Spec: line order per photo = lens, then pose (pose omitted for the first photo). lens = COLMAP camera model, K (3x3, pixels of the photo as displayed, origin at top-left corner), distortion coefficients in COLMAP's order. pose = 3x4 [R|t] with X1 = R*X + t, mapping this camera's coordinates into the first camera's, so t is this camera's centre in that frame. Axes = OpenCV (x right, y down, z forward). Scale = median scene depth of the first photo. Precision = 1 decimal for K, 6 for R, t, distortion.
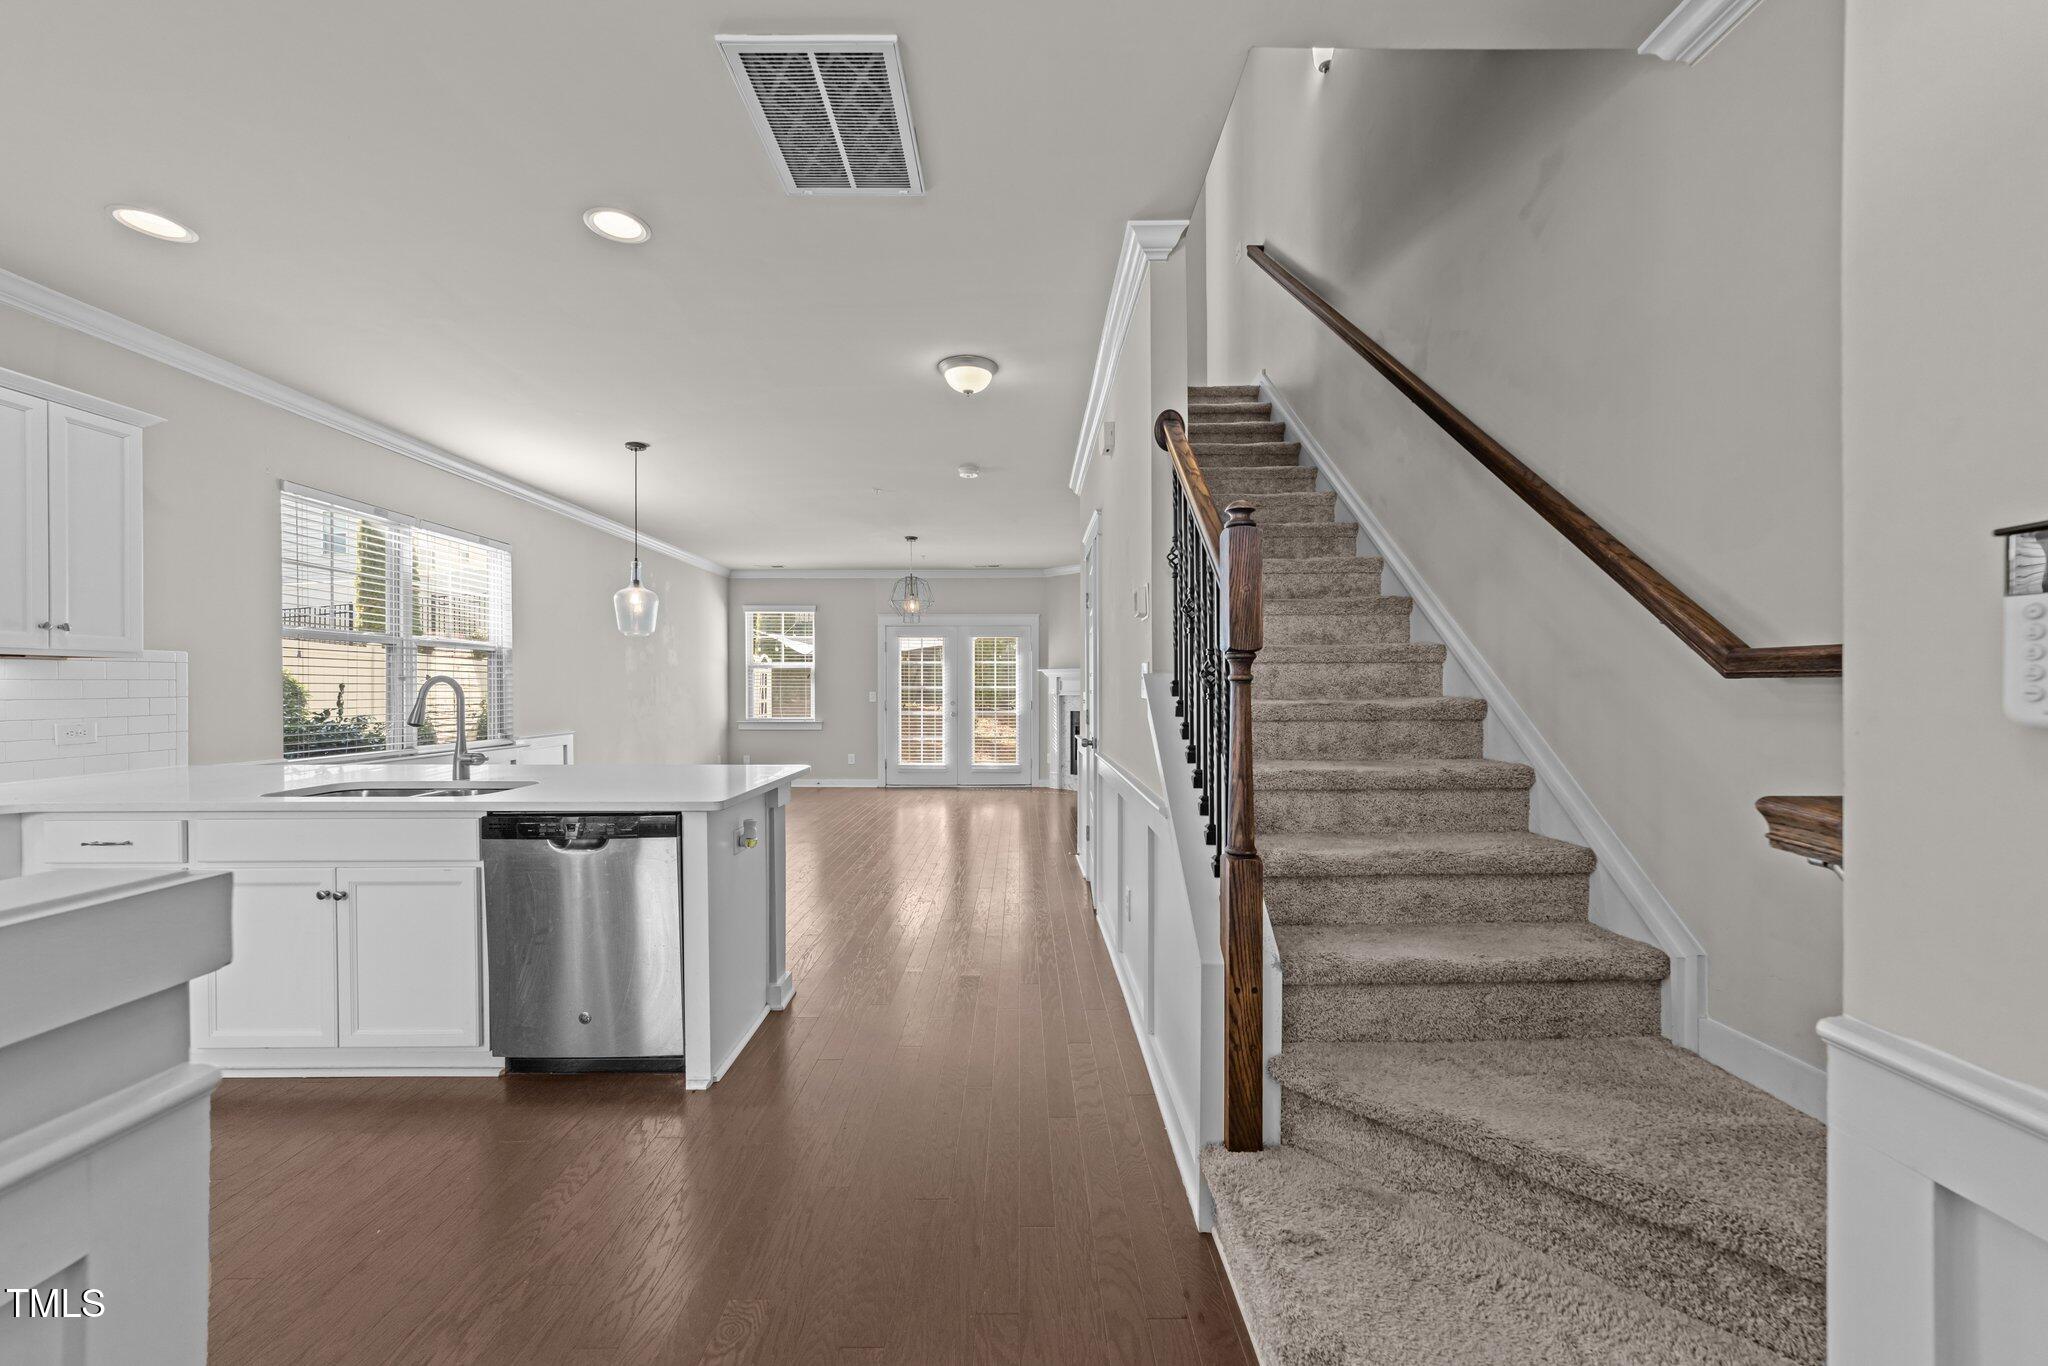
lens RADIAL K [[780.1, 0, 1016.0], [0, 780.1, 694.4], [0, 0, 1]] dist [0.001048, 0.000533]
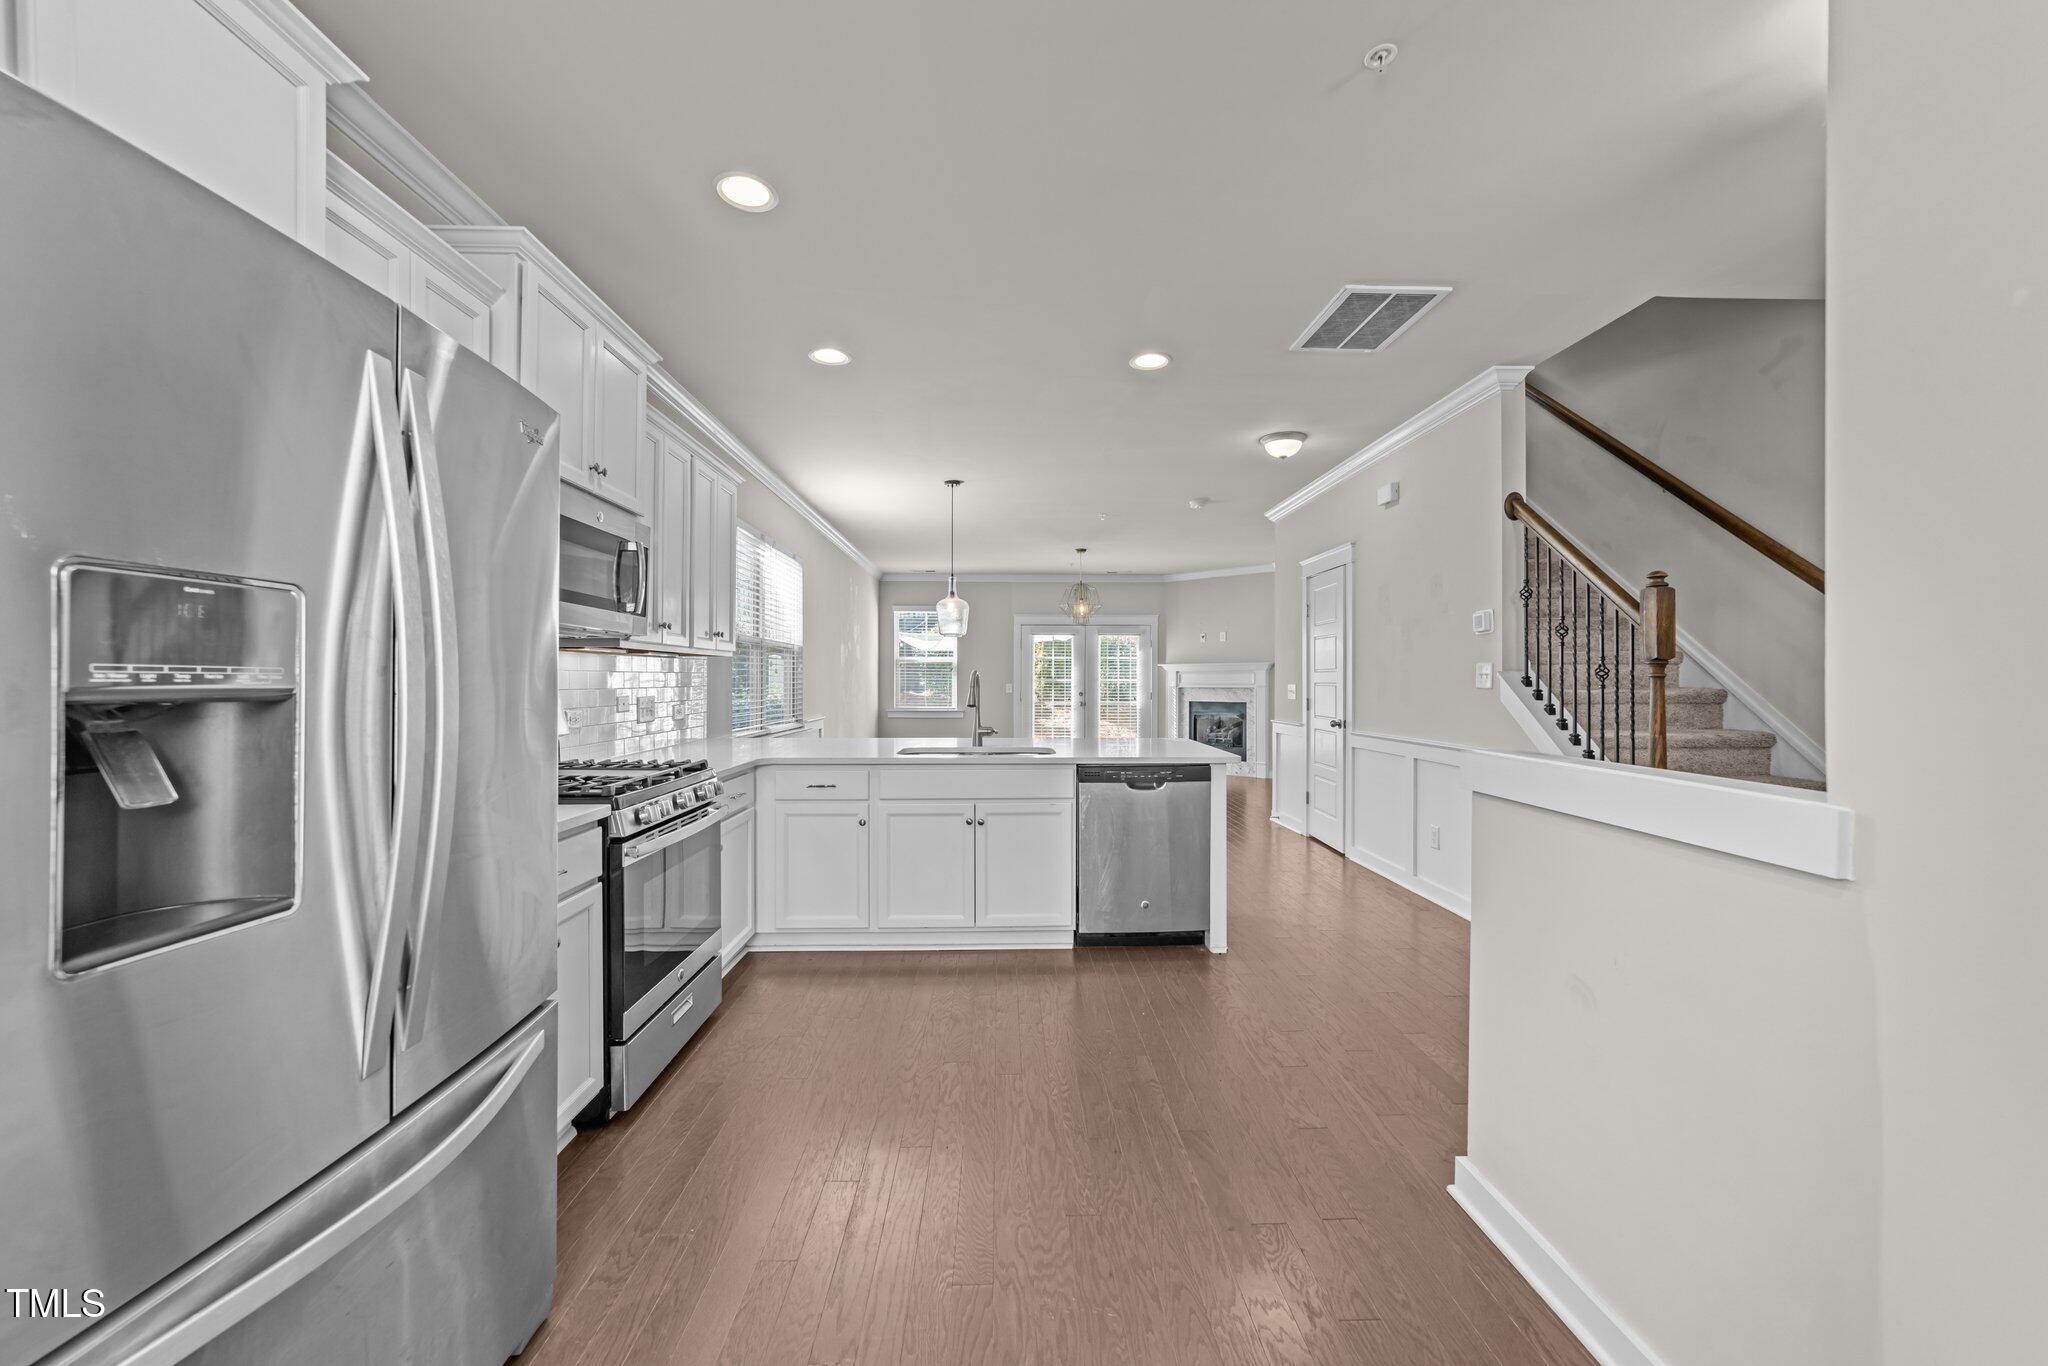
lens RADIAL K [[780.1, 0, 1033.9], [0, 780.1, 674.8], [0, 0, 1]] dist [0.001048, 0.000533]
pose [[0.999008, 0.003527, 0.044388, -0.348676], [-0.002805, 0.999863, -0.016323, 0.002962], [-0.044439, 0.016183, 0.998881, -0.191865]]
